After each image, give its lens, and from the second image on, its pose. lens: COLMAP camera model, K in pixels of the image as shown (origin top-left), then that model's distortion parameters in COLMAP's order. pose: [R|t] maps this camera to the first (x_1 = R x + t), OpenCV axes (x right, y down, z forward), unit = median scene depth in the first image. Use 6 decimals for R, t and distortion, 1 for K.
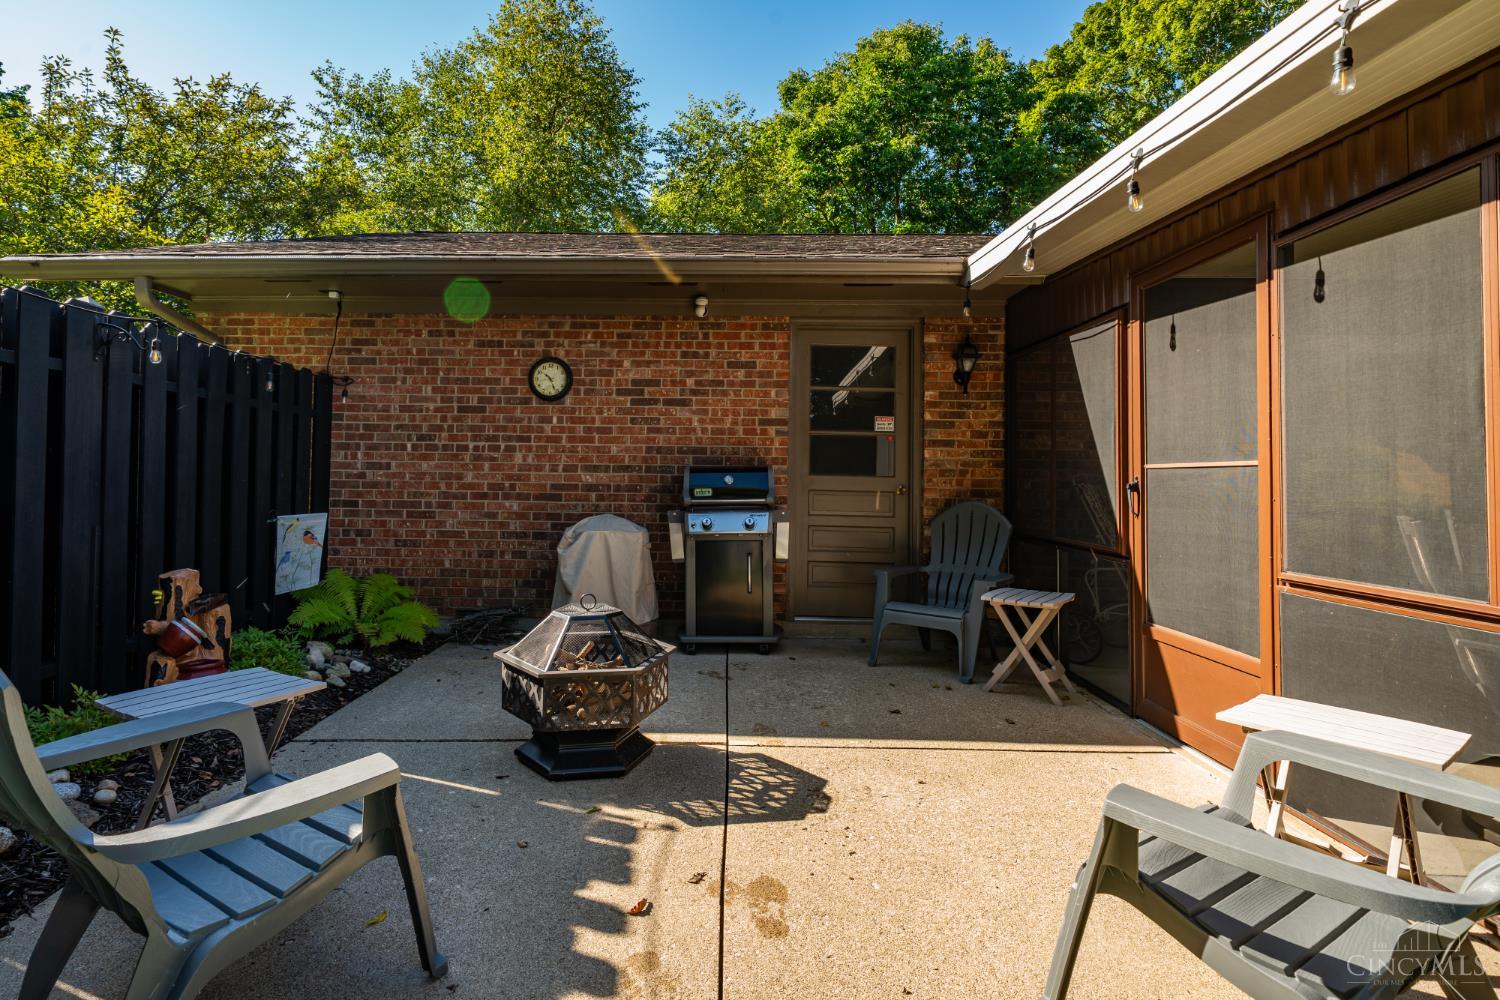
lens RADIAL K [[794.5, 0, 720.0], [0, 794.5, 458.5], [0, 0, 1]] dist [0.002029, 0.001796]
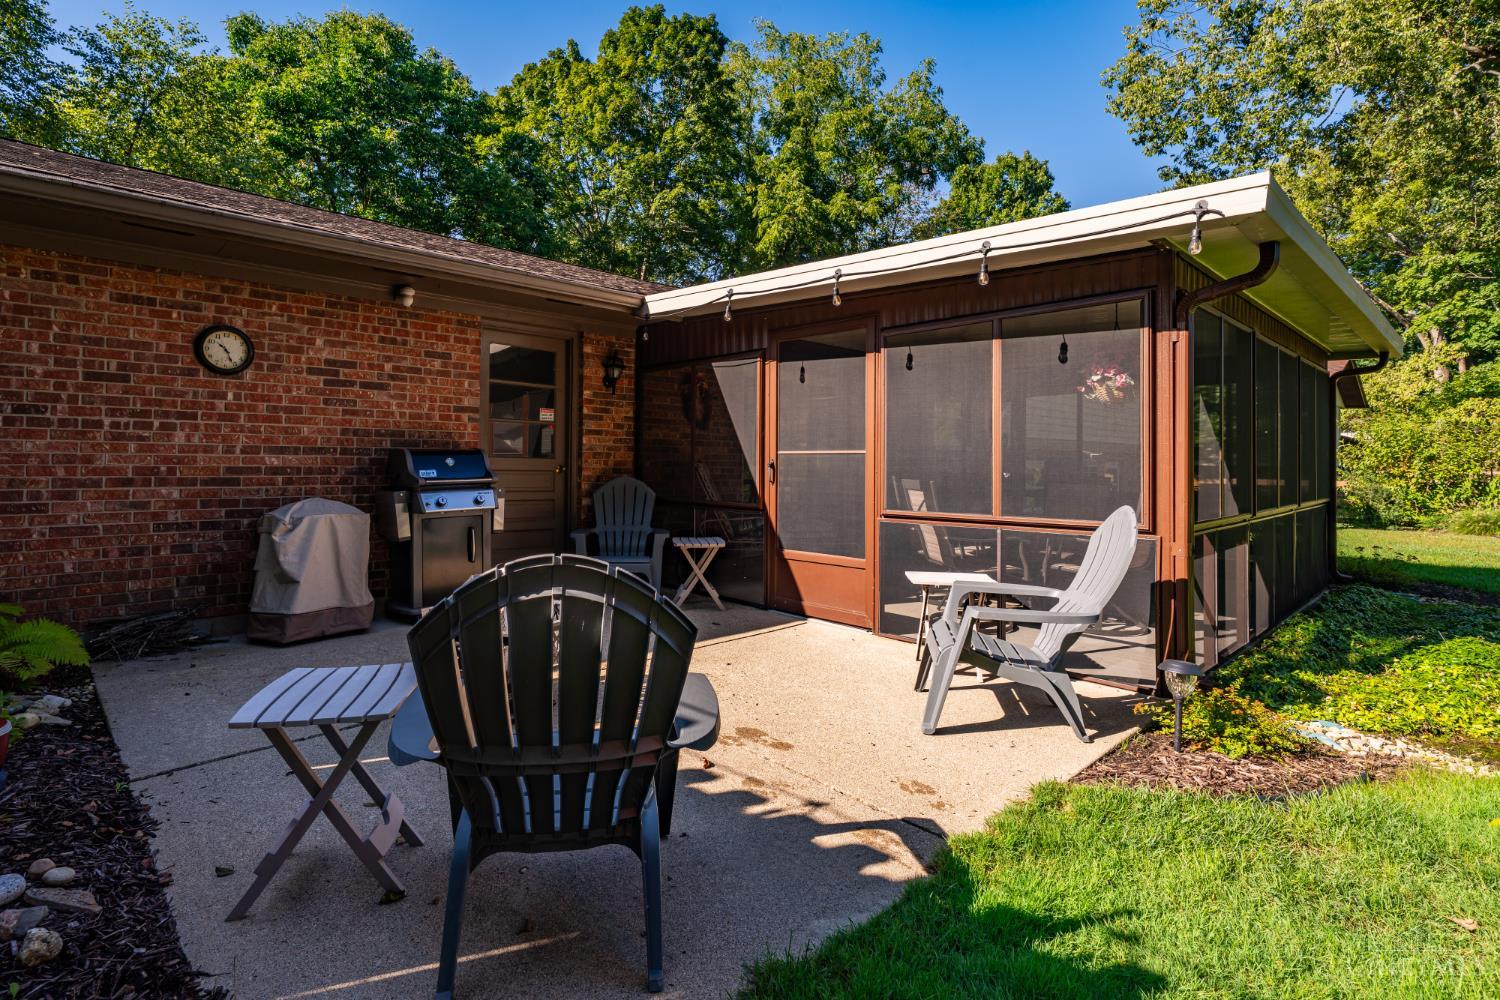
lens RADIAL K [[713.4, 0, 727.7], [0, 713.4, 459.1], [0, 0, 1]] dist [0.002986, -0.000337]
pose [[0.716734, -0.002911, 0.697340, -0.368410], [-0.016982, 0.999622, 0.021628, -0.004243], [-0.697139, -0.027344, 0.716414, 0.025561]]
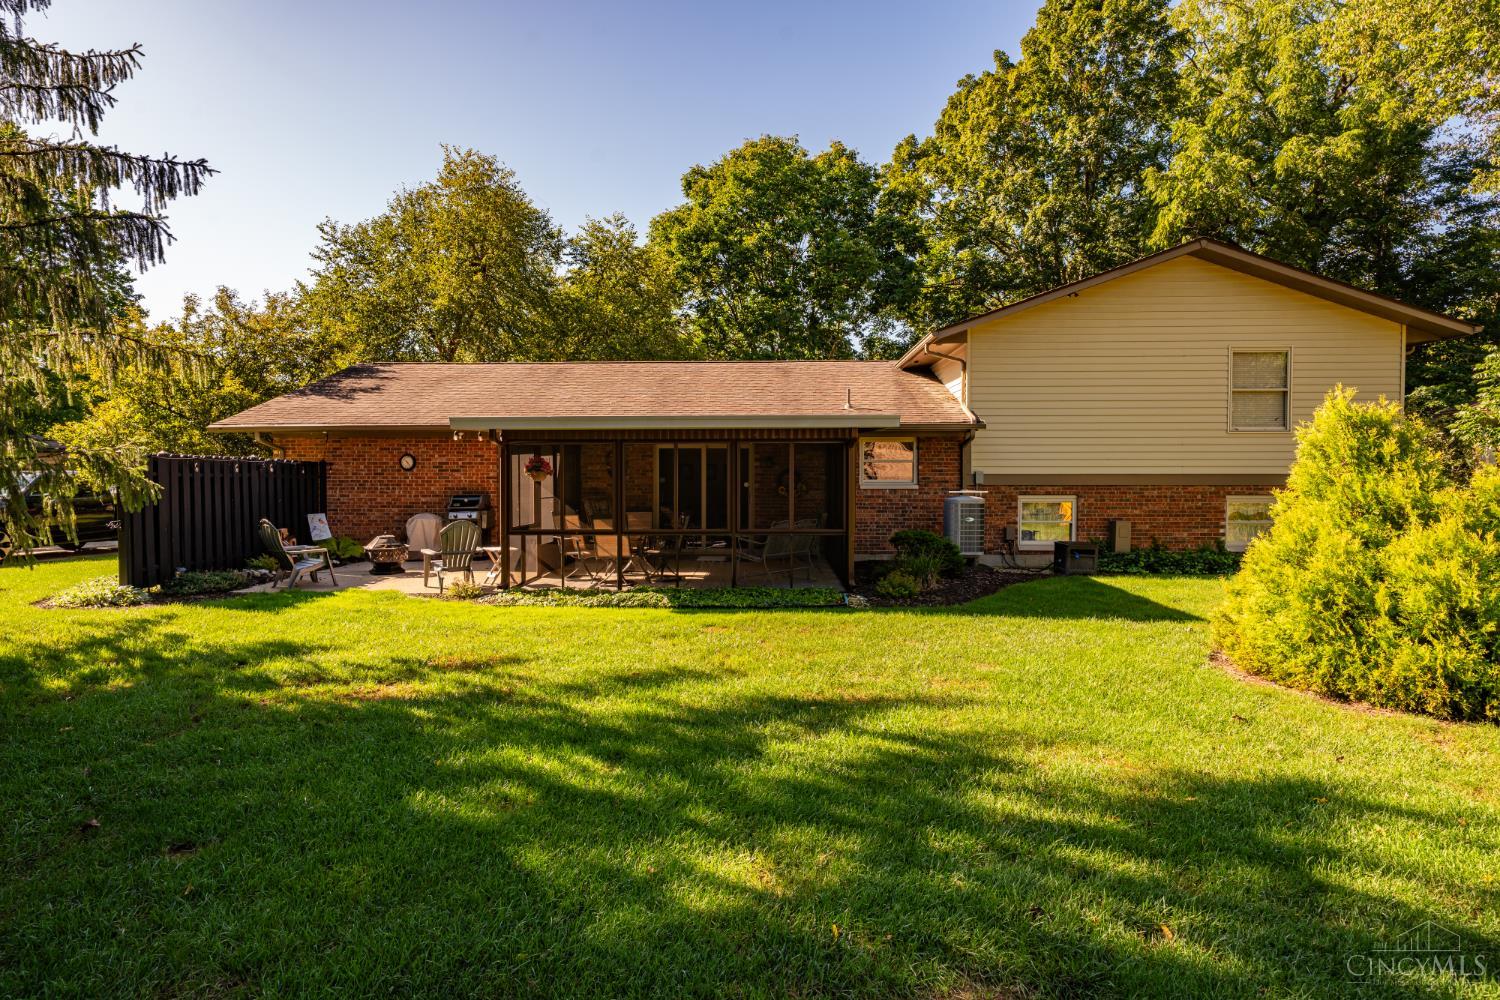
lens RADIAL K [[887.9, 0, 755.0], [0, 887.9, 509.4], [0, 0, 1]] dist [0.022181, 0.001629]
pose [[0.999106, -0.010745, -0.040888, 1.060407], [0.013049, 0.998317, 0.056514, -0.095520], [0.040212, -0.056997, 0.997564, -1.919973]]
